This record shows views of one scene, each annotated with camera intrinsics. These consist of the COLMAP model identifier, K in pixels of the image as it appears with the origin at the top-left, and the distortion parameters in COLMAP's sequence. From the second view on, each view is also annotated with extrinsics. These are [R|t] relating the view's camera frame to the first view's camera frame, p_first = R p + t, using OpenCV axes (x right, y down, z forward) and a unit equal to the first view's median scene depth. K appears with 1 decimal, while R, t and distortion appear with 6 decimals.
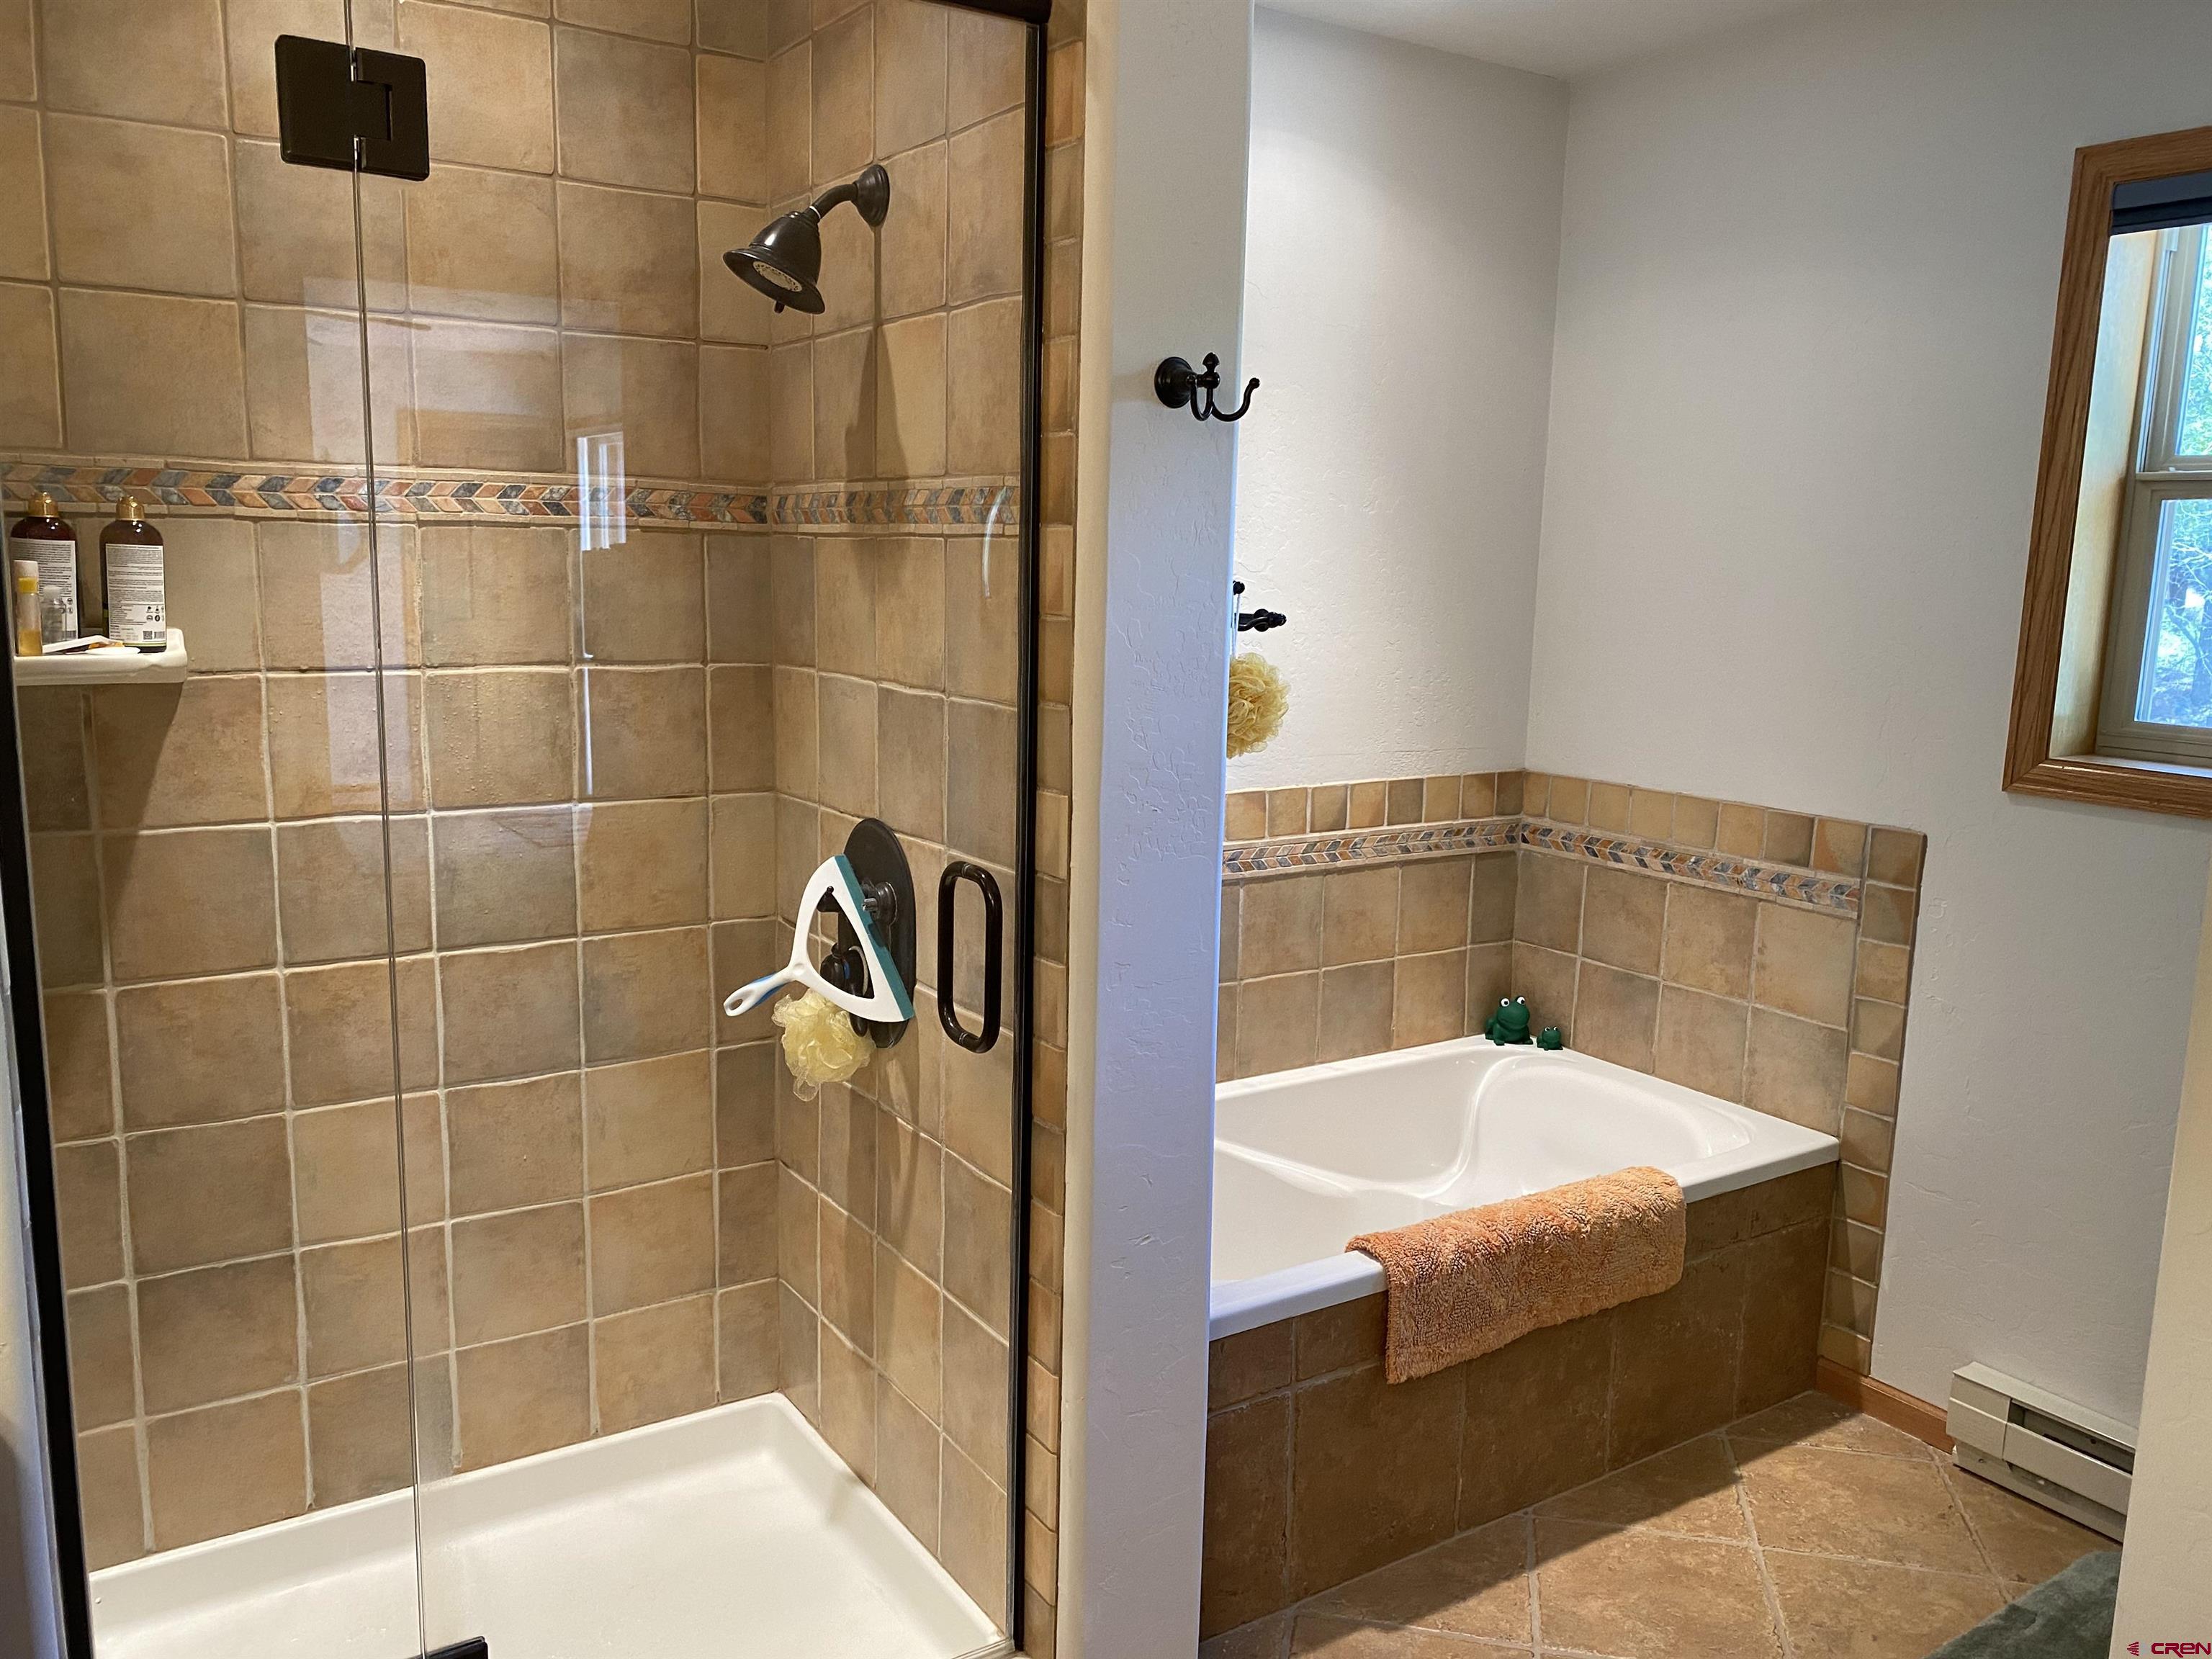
lens RADIAL K [[1702.4, 0, 1104.7], [0, 1702.4, 836.0], [0, 0, 1]] dist [0.001674, 0.003443]
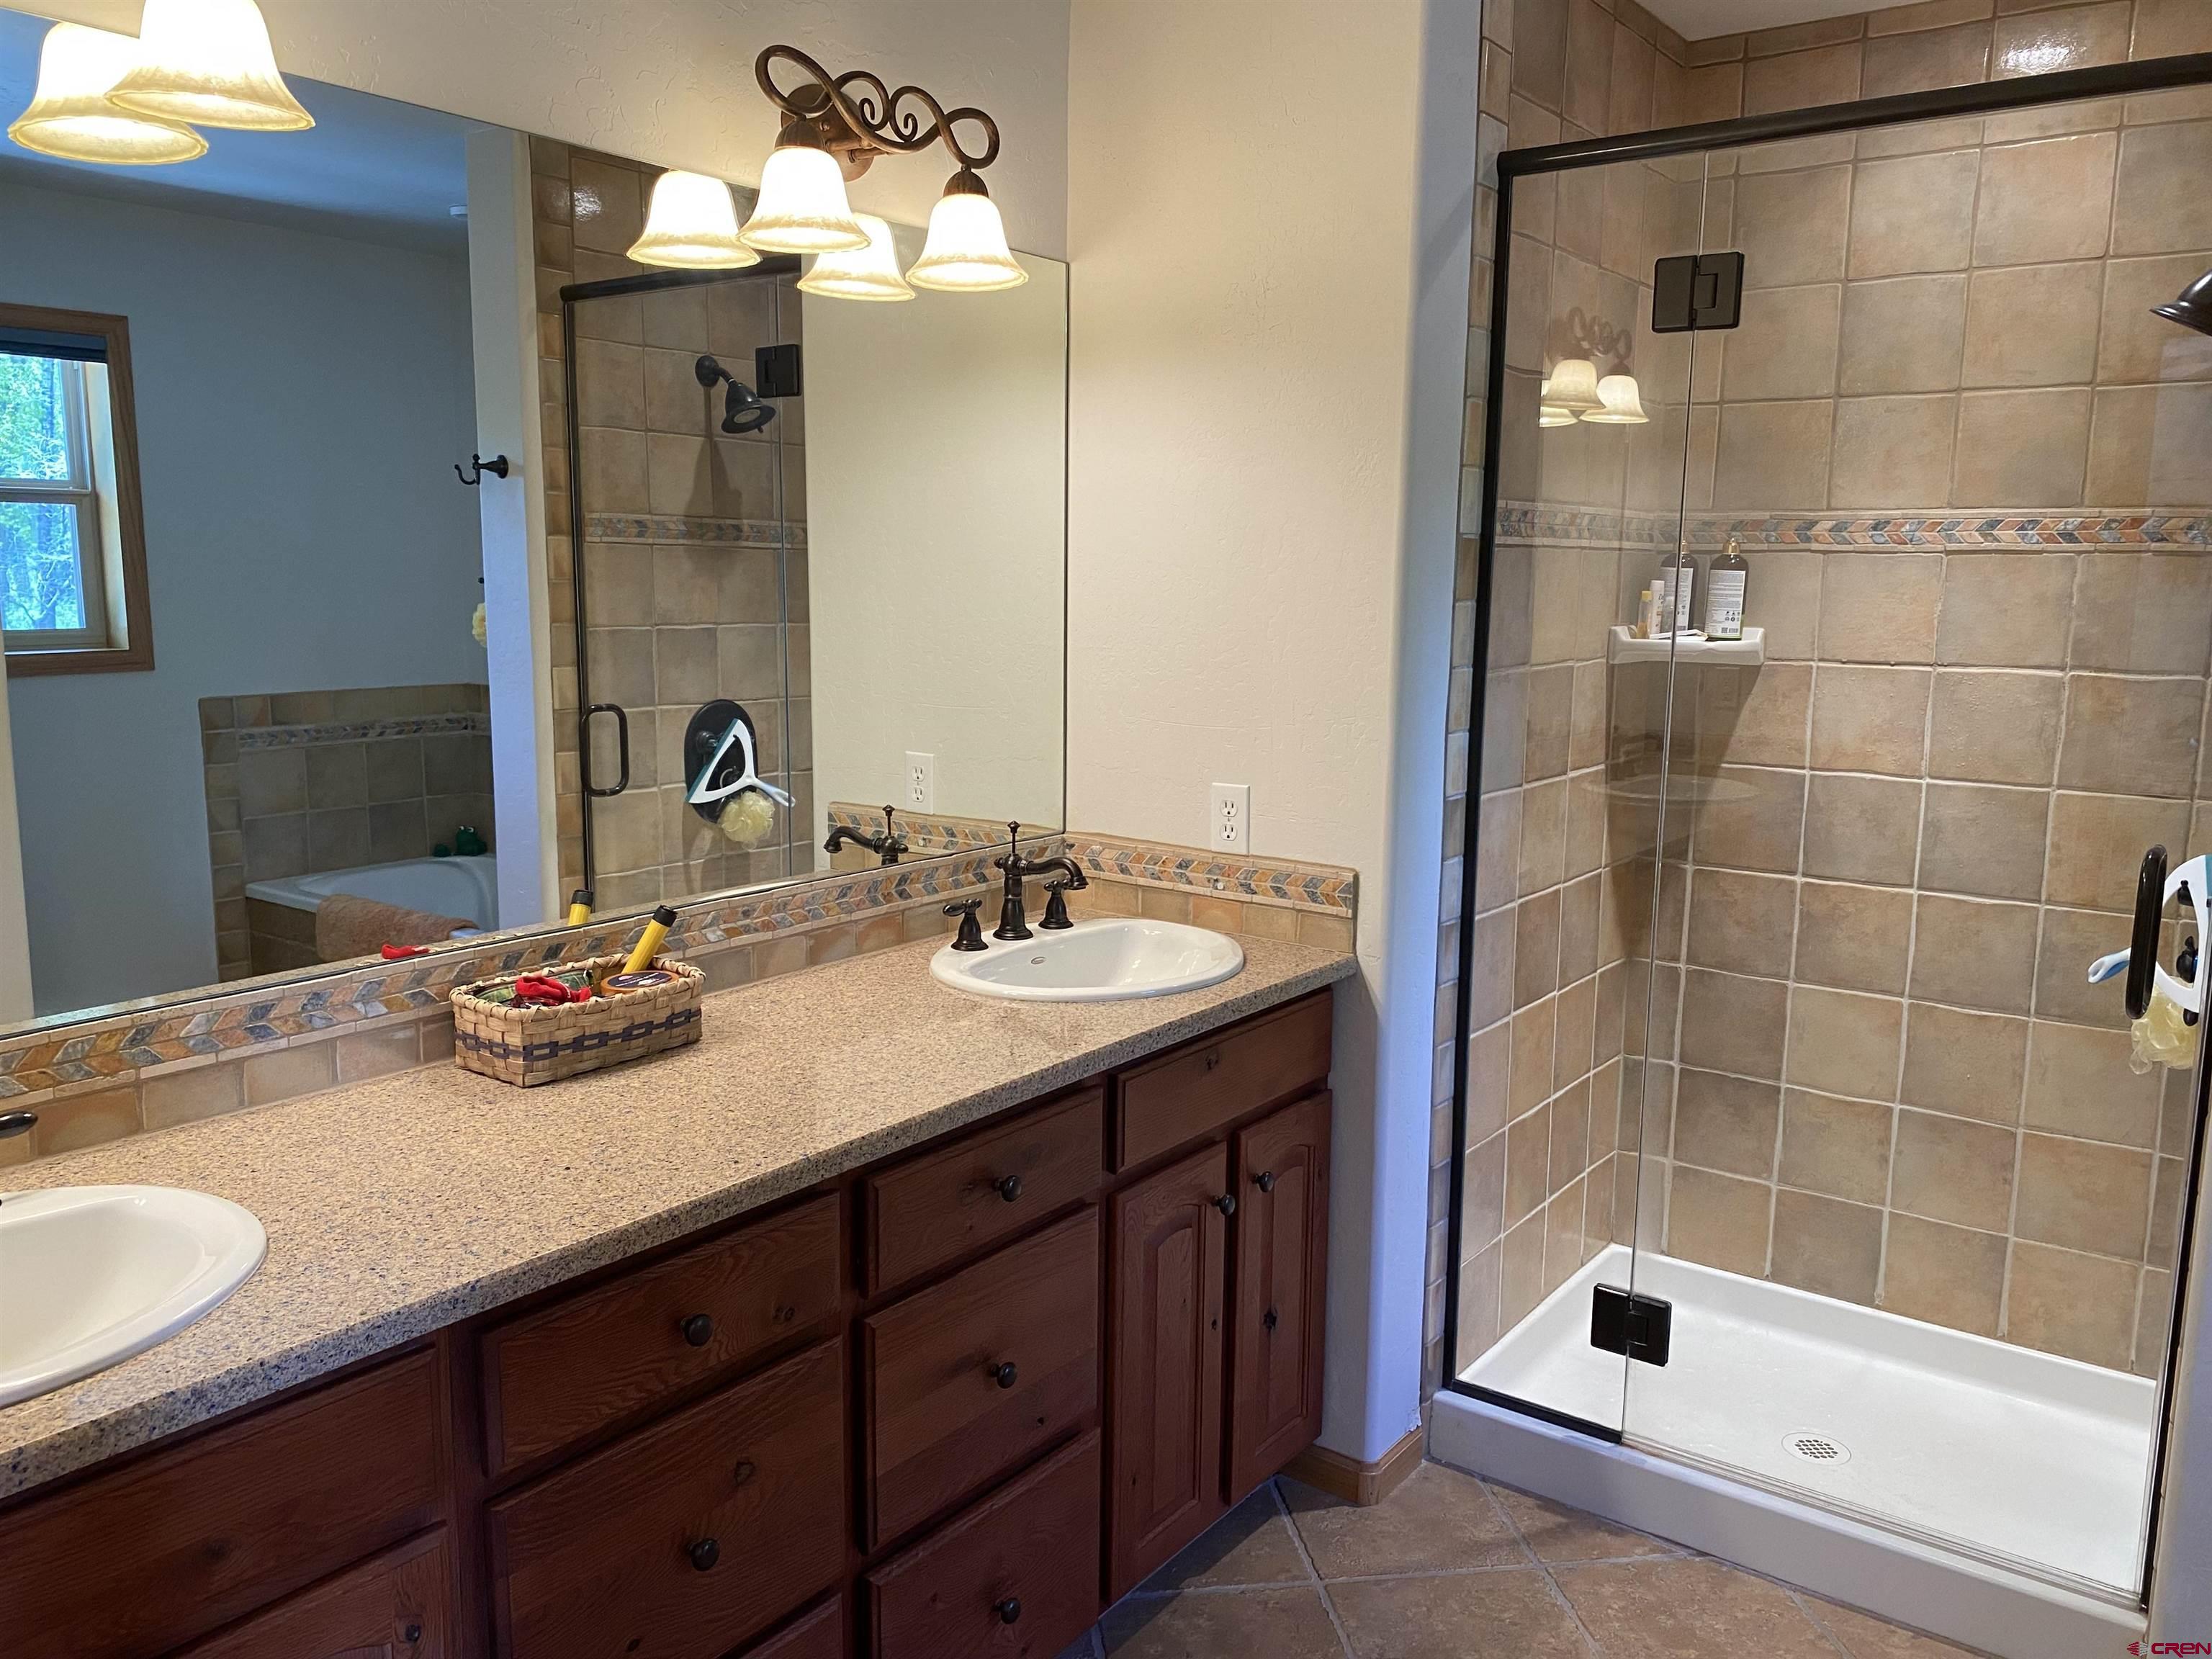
lens RADIAL K [[1702.4, 0, 1104.7], [0, 1702.4, 836.0], [0, 0, 1]] dist [0.001674, 0.003443]
pose [[0.346697, 0.130281, -0.928885, 0.587132], [-0.159104, 0.984124, 0.078645, 0.025754], [0.924385, 0.120524, 0.361921, -0.023318]]
